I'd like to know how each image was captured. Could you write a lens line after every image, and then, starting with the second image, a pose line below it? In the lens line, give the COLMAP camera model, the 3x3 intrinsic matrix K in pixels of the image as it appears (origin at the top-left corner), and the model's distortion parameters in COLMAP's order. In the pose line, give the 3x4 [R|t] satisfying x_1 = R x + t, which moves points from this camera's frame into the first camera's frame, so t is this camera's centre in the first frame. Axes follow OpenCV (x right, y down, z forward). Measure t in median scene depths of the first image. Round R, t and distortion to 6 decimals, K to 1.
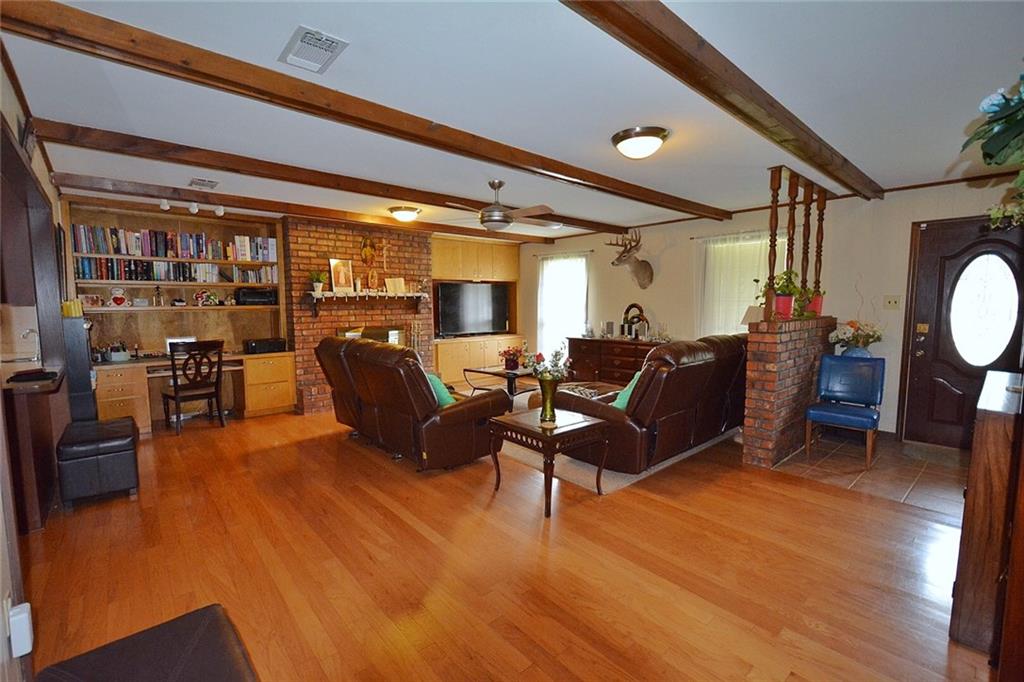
lens RADIAL K [[445.6, 0, 509.0], [0, 445.6, 343.8], [0, 0, 1]] dist [0.005091, -0.007861]
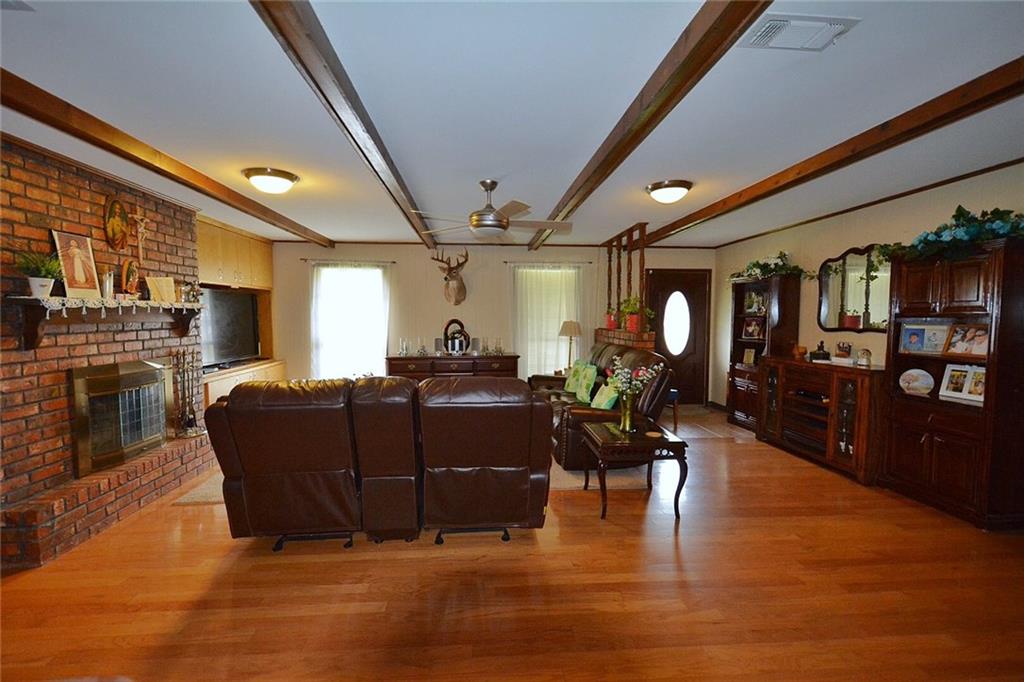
lens RADIAL K [[445.6, 0, 509.0], [0, 445.6, 343.8], [0, 0, 1]] dist [0.005091, -0.007861]
pose [[0.599105, -0.046854, 0.799298, -0.507805], [0.071267, 0.997444, 0.005052, -0.033904], [-0.797493, 0.053937, 0.600913, 0.323506]]
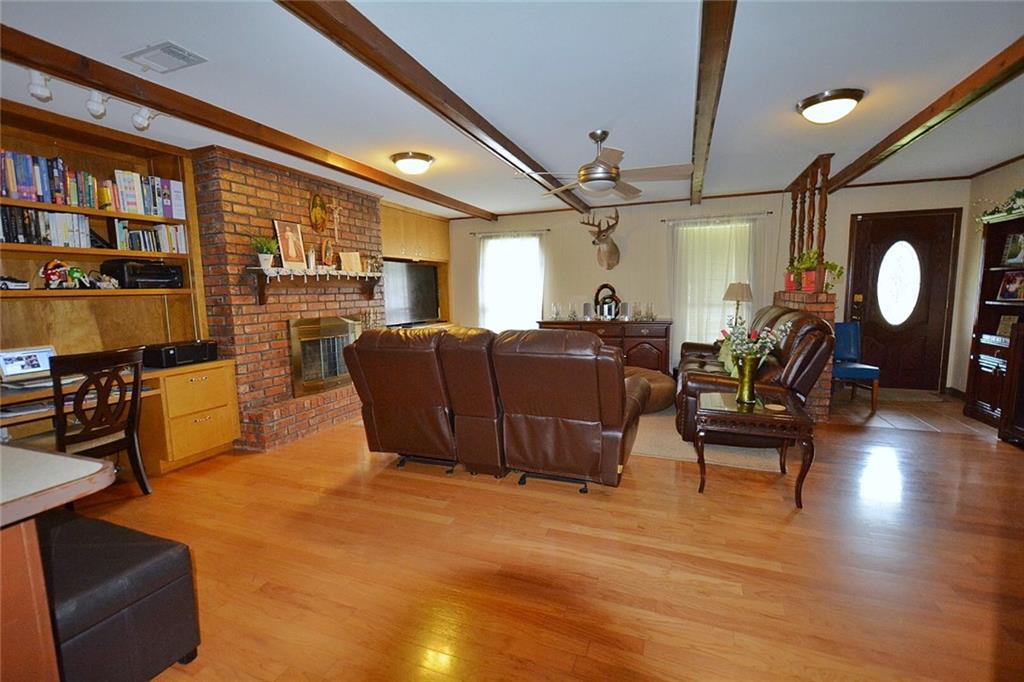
lens RADIAL K [[445.6, 0, 509.0], [0, 445.6, 343.8], [0, 0, 1]] dist [0.005091, -0.007861]
pose [[0.886992, -0.067047, 0.456892, -0.417174], [0.057606, 0.997740, 0.034579, -0.003768], [-0.458178, -0.004352, 0.888850, 0.231322]]
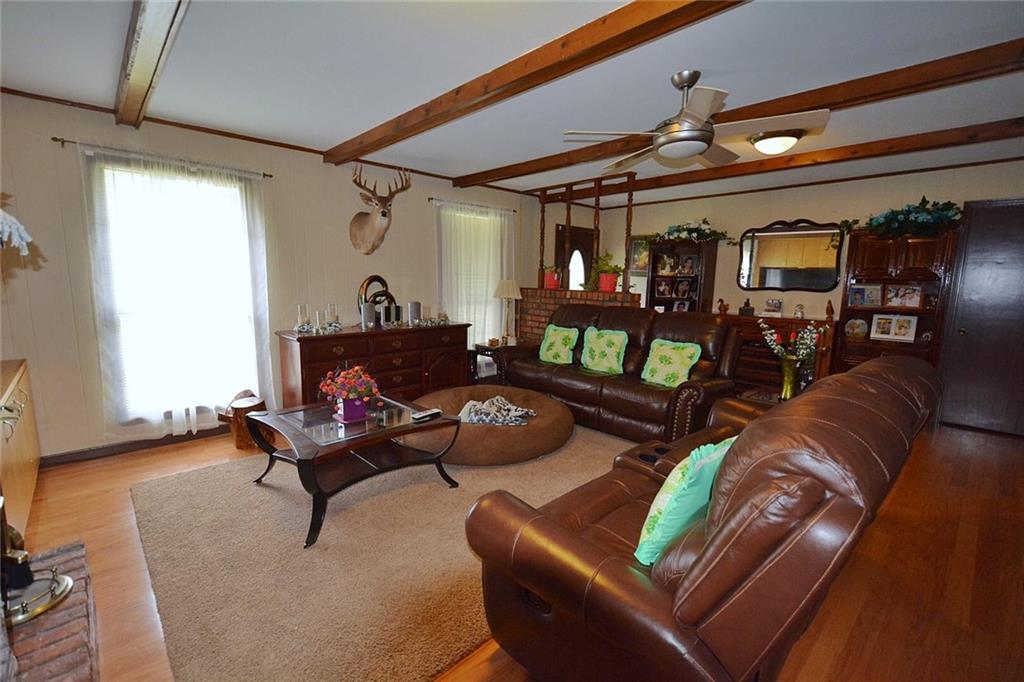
lens RADIAL K [[445.6, 0, 509.0], [0, 445.6, 343.8], [0, 0, 1]] dist [0.005091, -0.007861]
pose [[-0.029968, -0.143571, 0.989186, -0.469345], [0.076261, 0.986418, 0.145480, -0.077725], [-0.996637, 0.079796, -0.018613, 0.899022]]
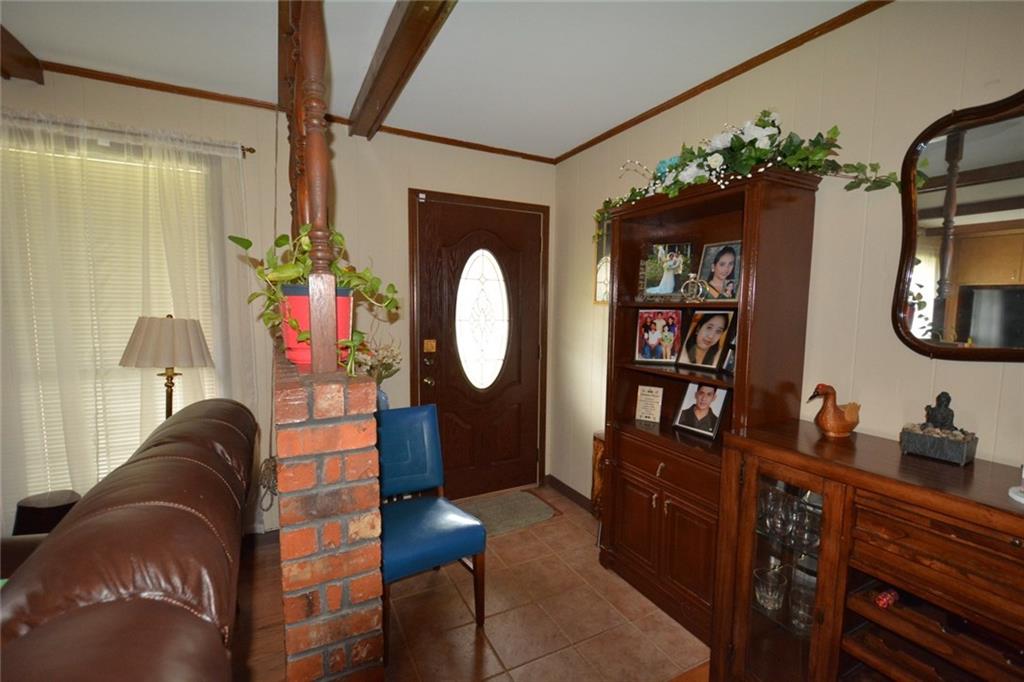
lens RADIAL K [[445.6, 0, 509.0], [0, 445.6, 343.8], [0, 0, 1]] dist [0.005091, -0.007861]
pose [[0.234796, -0.080014, 0.968746, 0.205398], [0.079174, 0.994869, 0.062982, -0.053327], [-0.968815, 0.061911, 0.239926, 0.522225]]
